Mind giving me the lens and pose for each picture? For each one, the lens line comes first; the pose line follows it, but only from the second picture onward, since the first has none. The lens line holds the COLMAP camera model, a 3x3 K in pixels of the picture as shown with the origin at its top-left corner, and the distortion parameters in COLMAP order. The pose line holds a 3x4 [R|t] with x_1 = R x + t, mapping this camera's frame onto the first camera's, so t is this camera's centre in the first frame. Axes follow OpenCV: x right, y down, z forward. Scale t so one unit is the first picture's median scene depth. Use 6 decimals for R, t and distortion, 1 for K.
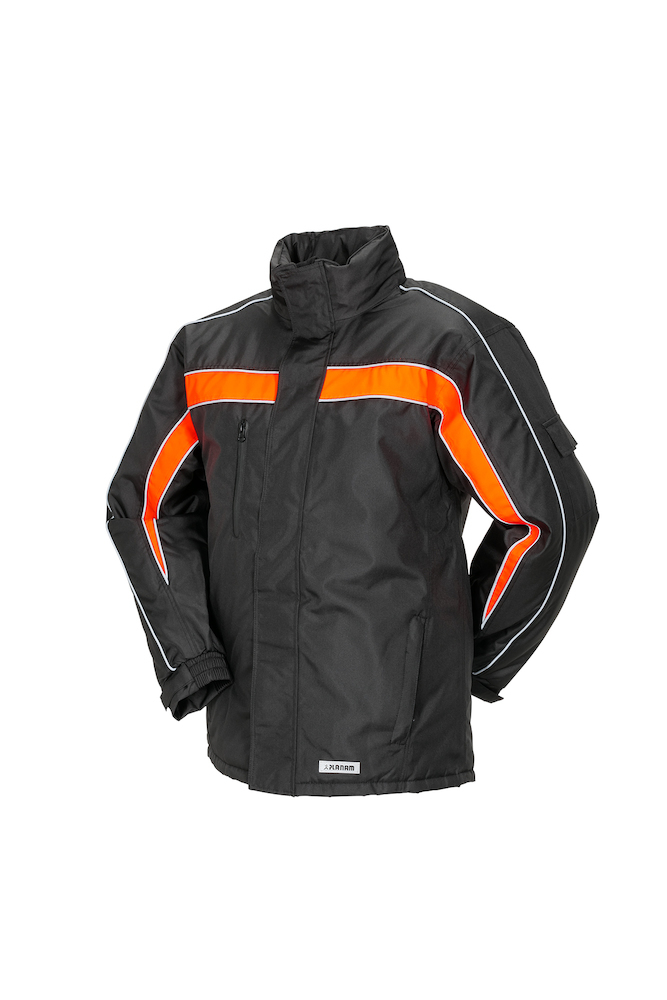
lens RADIAL K [[1484.8, 0, 333.8], [0, 1484.8, 468.7], [0, 0, 1]] dist [-0.014782, -0.025065]
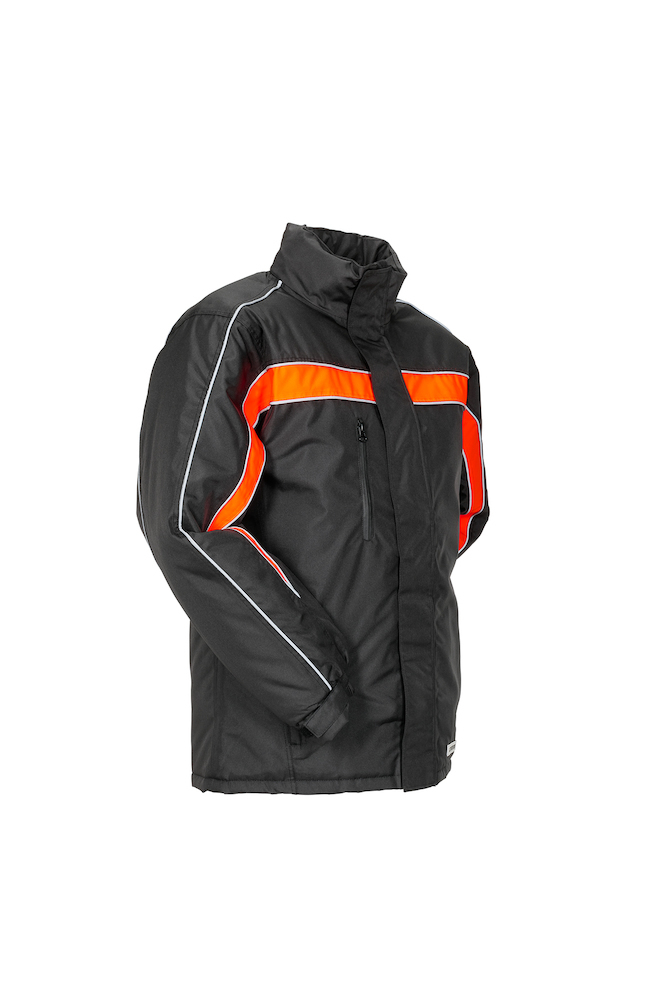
lens RADIAL K [[1484.8, 0, 333.8], [0, 1484.8, 468.7], [0, 0, 1]] dist [-0.014782, -0.025065]
pose [[0.264629, -0.007759, 0.964319, -1.022520], [-0.000472, 0.999966, 0.008176, -0.008700], [-0.964350, -0.002619, 0.264616, 0.779364]]
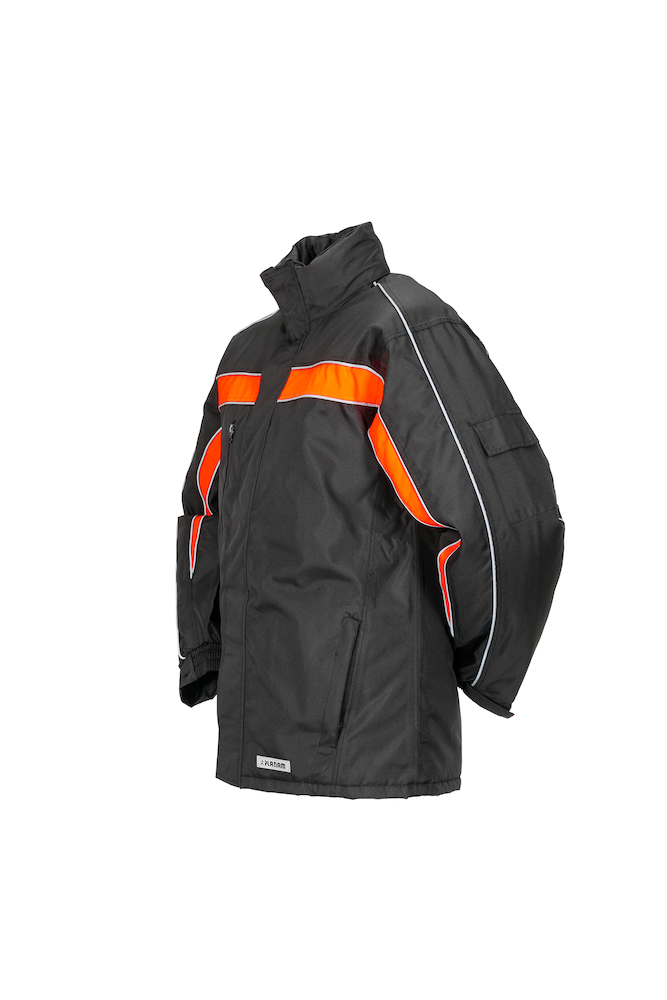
lens RADIAL K [[1484.8, 0, 333.8], [0, 1484.8, 468.7], [0, 0, 1]] dist [-0.014782, -0.025065]
pose [[0.864994, 0.000956, -0.501782, 0.532121], [-0.002146, 0.999996, -0.001794, 0.001962], [0.501778, 0.002629, 0.864992, 0.143039]]
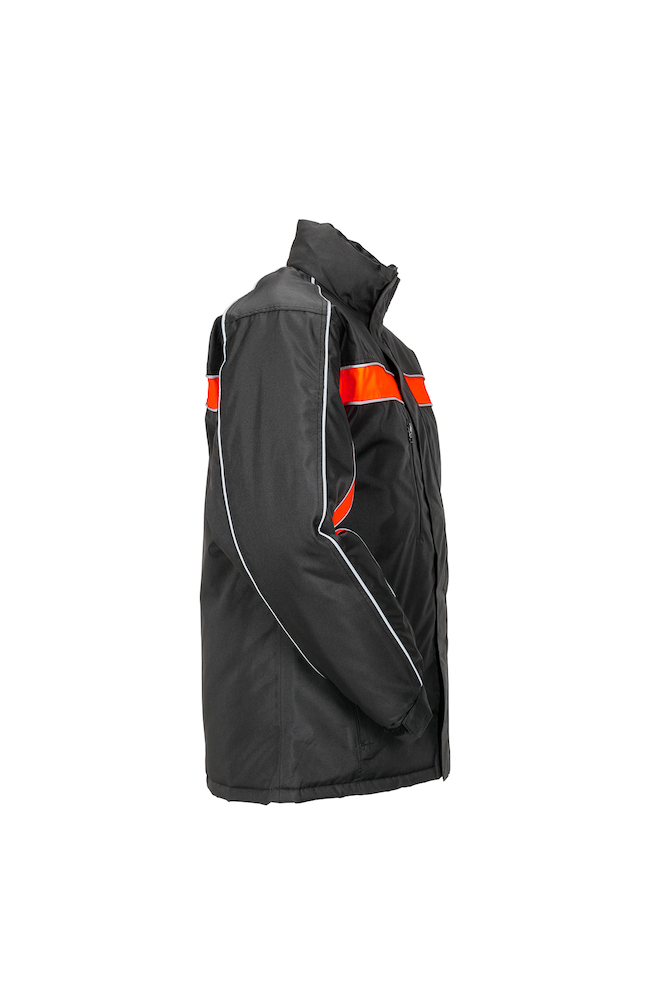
lens RADIAL K [[1484.8, 0, 333.8], [0, 1484.8, 468.7], [0, 0, 1]] dist [-0.014782, -0.025065]
pose [[-0.258557, -0.011543, 0.965927, -1.024251], [-0.003171, 0.999933, 0.011100, -0.011644], [-0.965991, -0.000193, -0.258576, 1.333826]]
